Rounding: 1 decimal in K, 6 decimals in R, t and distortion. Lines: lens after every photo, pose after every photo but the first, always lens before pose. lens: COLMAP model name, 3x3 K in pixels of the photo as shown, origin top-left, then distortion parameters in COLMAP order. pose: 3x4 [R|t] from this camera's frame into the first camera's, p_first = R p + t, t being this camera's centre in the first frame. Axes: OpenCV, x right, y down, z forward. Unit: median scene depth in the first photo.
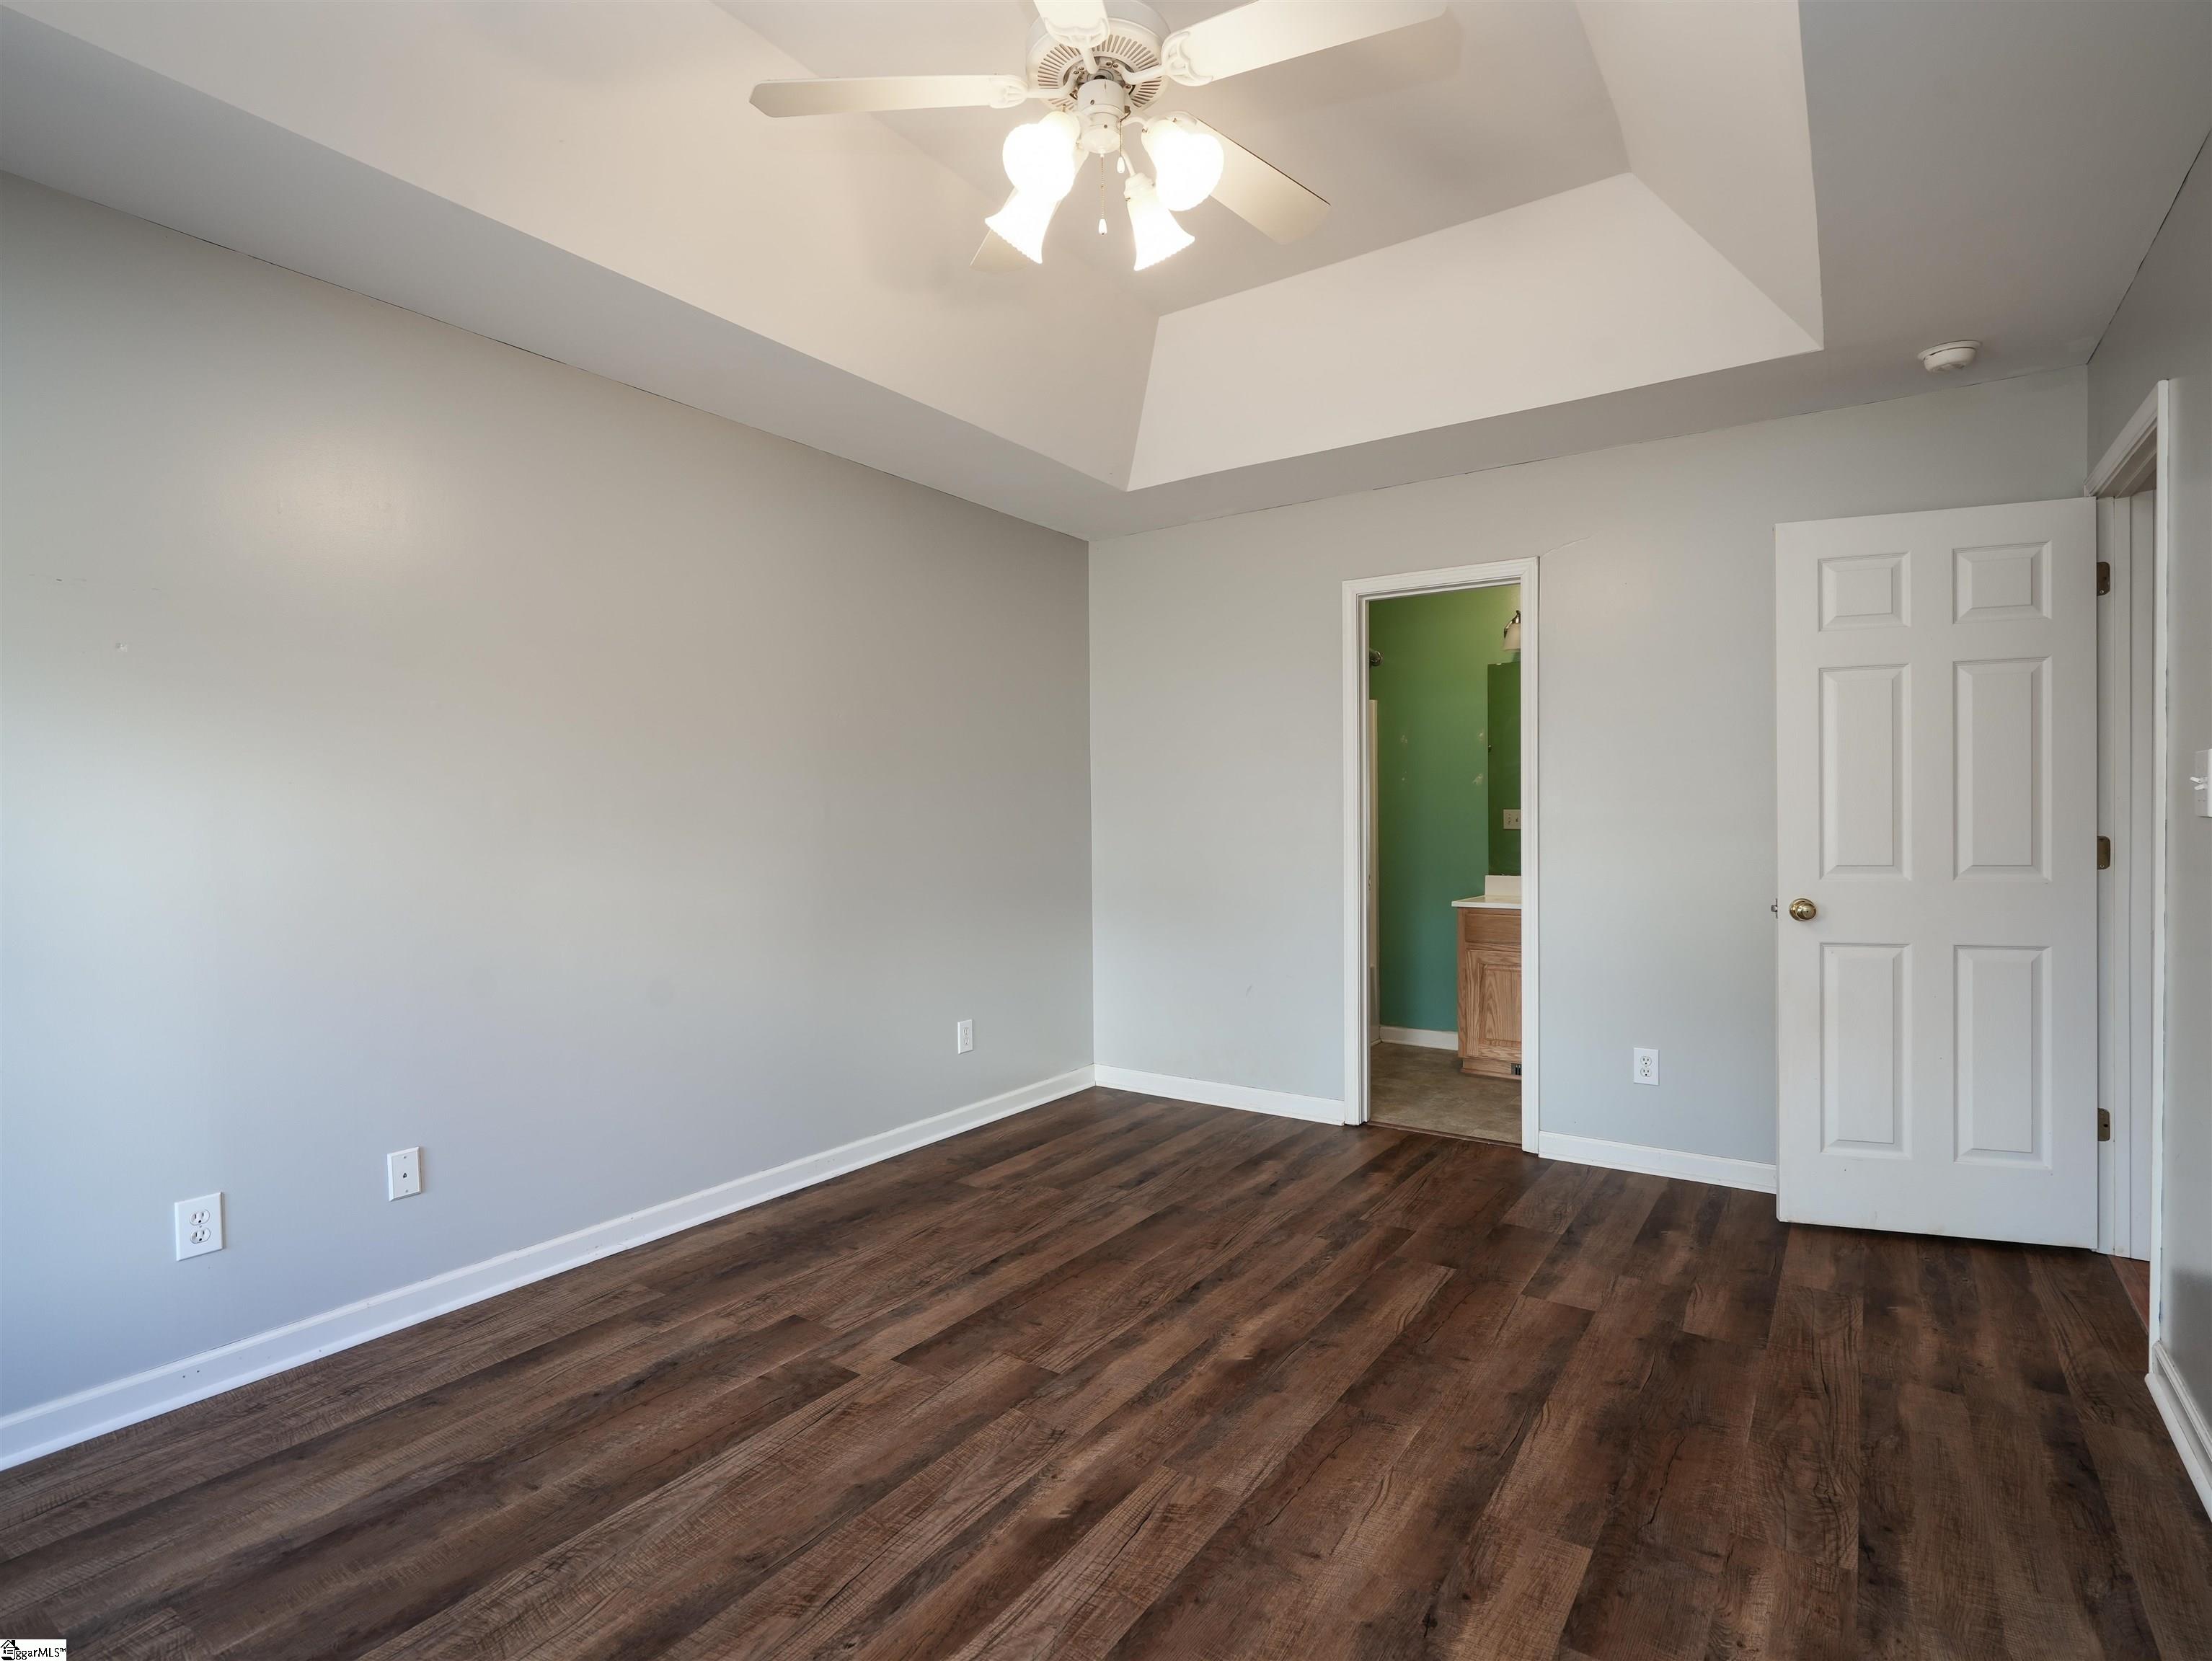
lens RADIAL K [[1126.4, 0, 1106.0], [0, 1126.4, 830.5], [0, 0, 1]] dist [-0.000169, 0.001169]
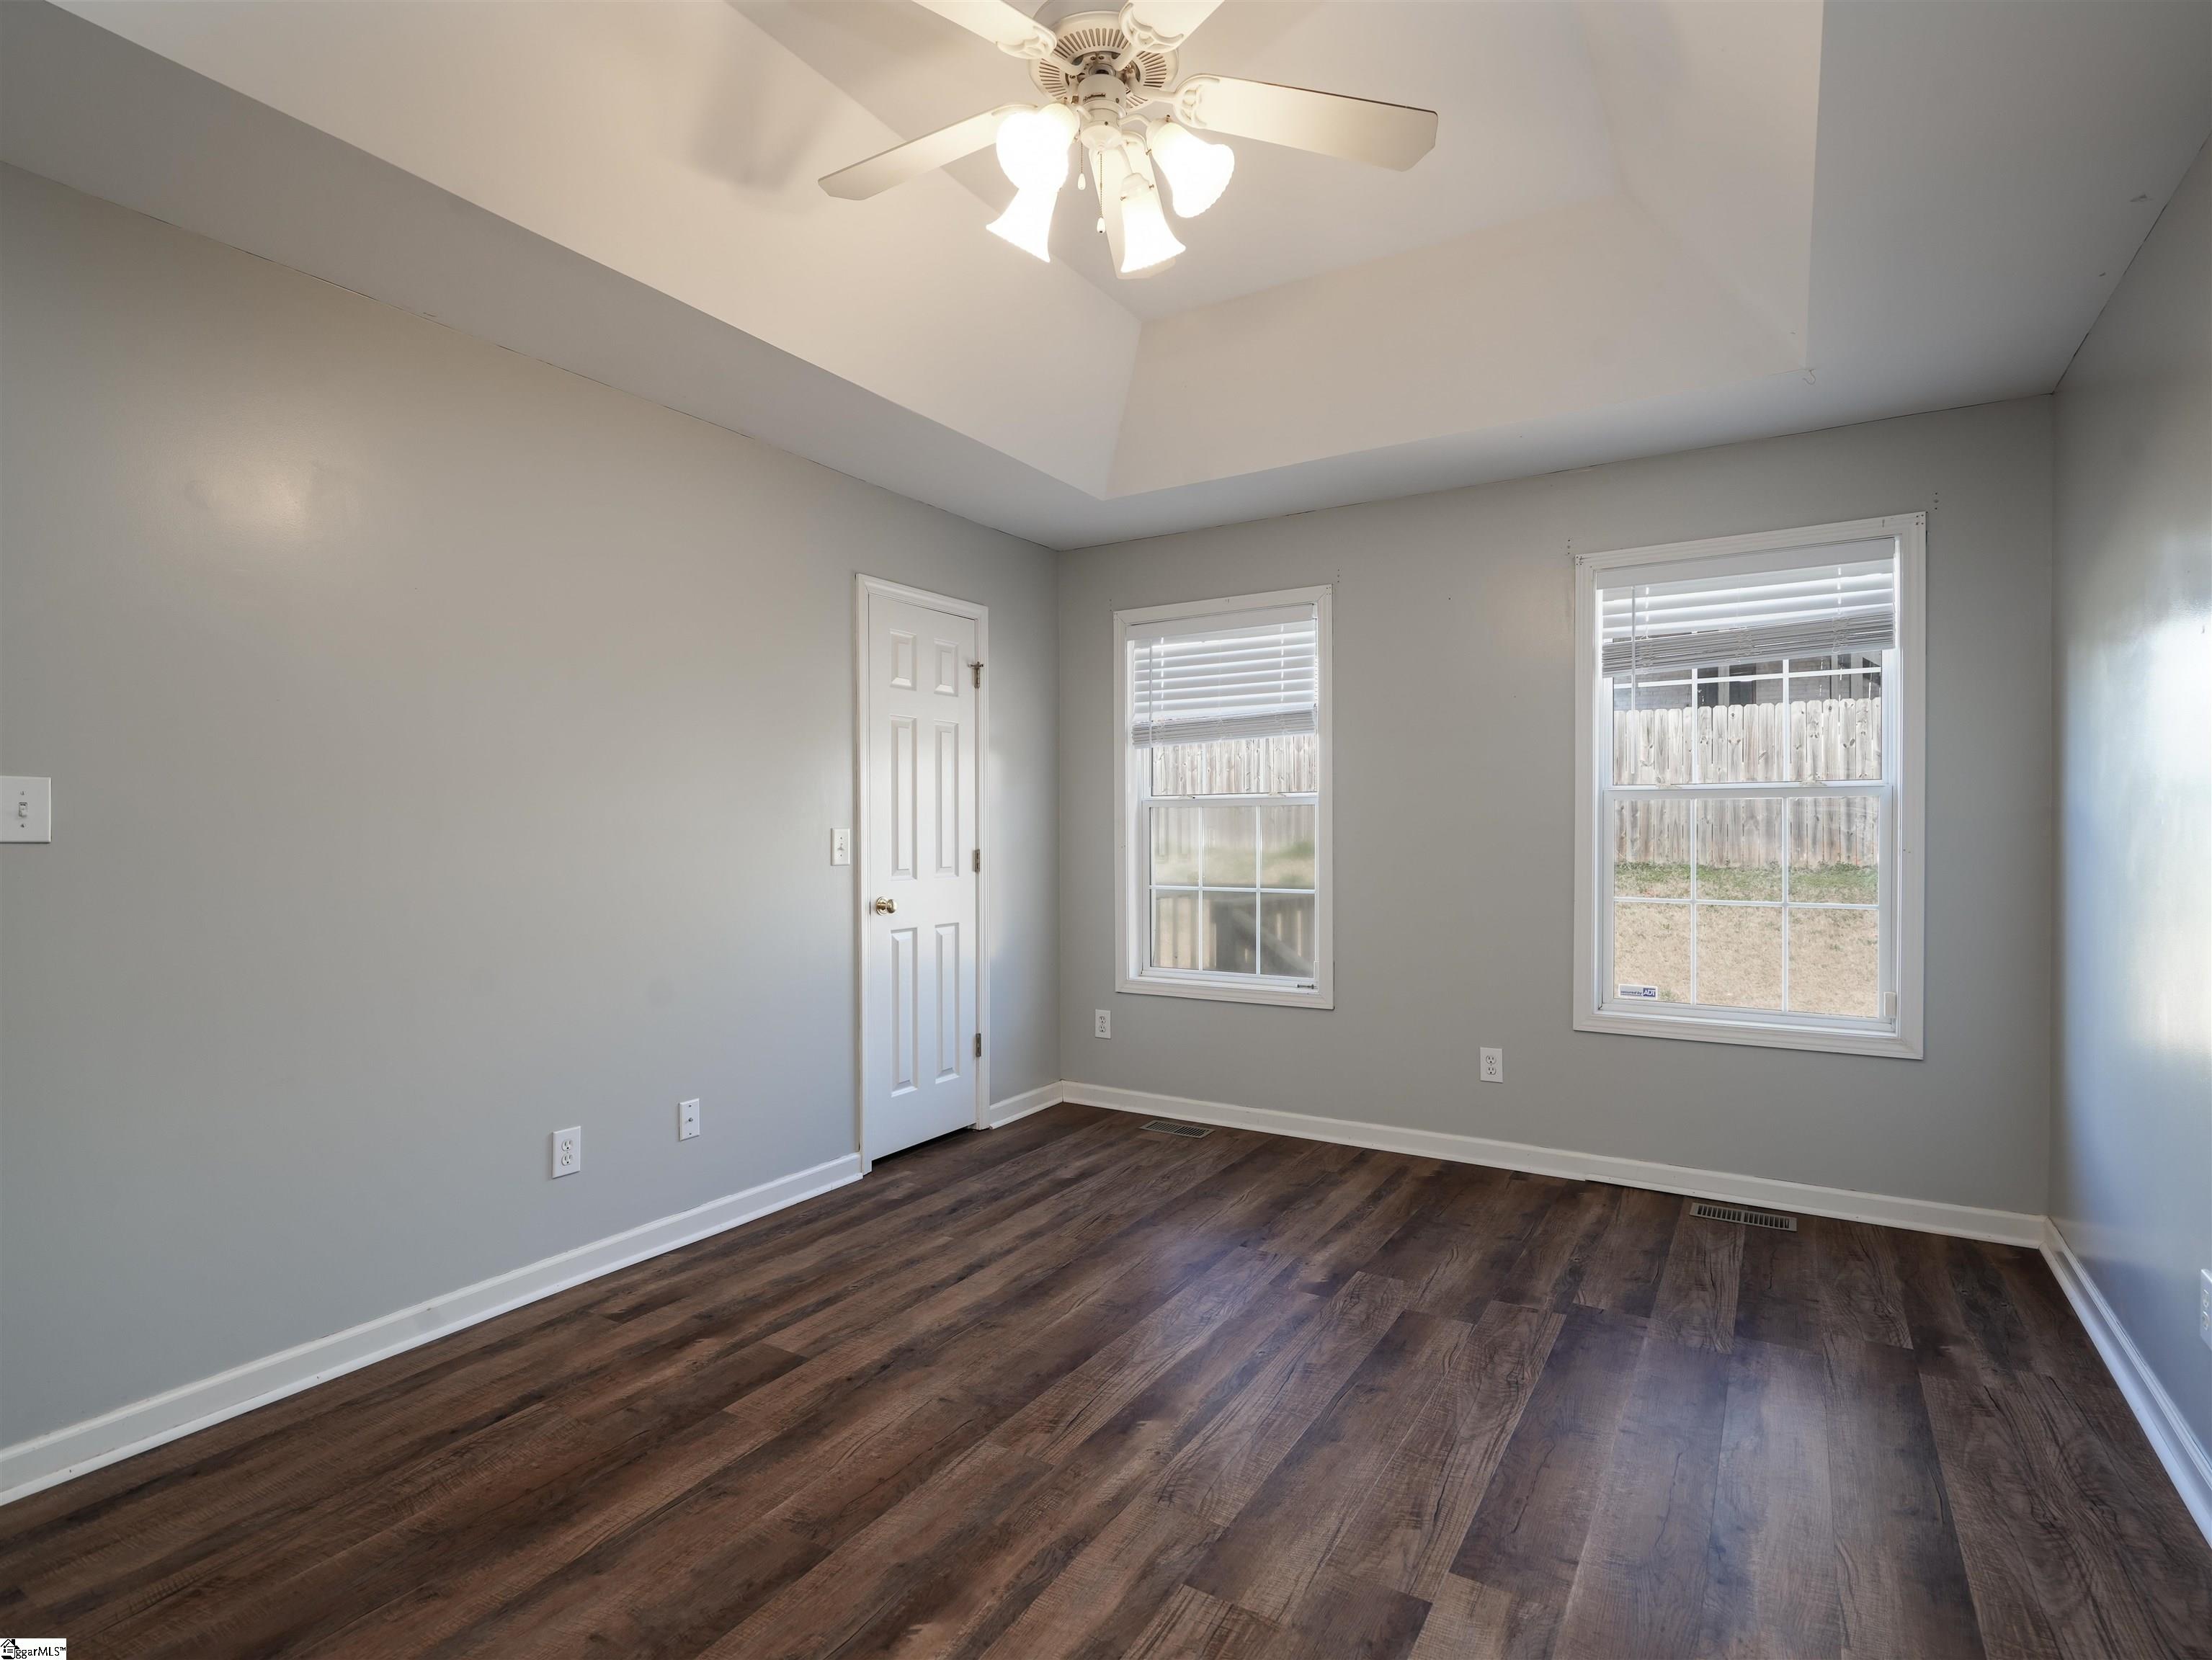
lens RADIAL K [[1126.4, 0, 1106.0], [0, 1126.4, 830.0], [0, 0, 1]] dist [-0.000169, 0.001169]
pose [[-0.998664, 0.012133, -0.050222, 0.046730], [0.011568, 0.999867, 0.011523, -0.023128], [0.050355, 0.010926, -0.998672, 1.972179]]
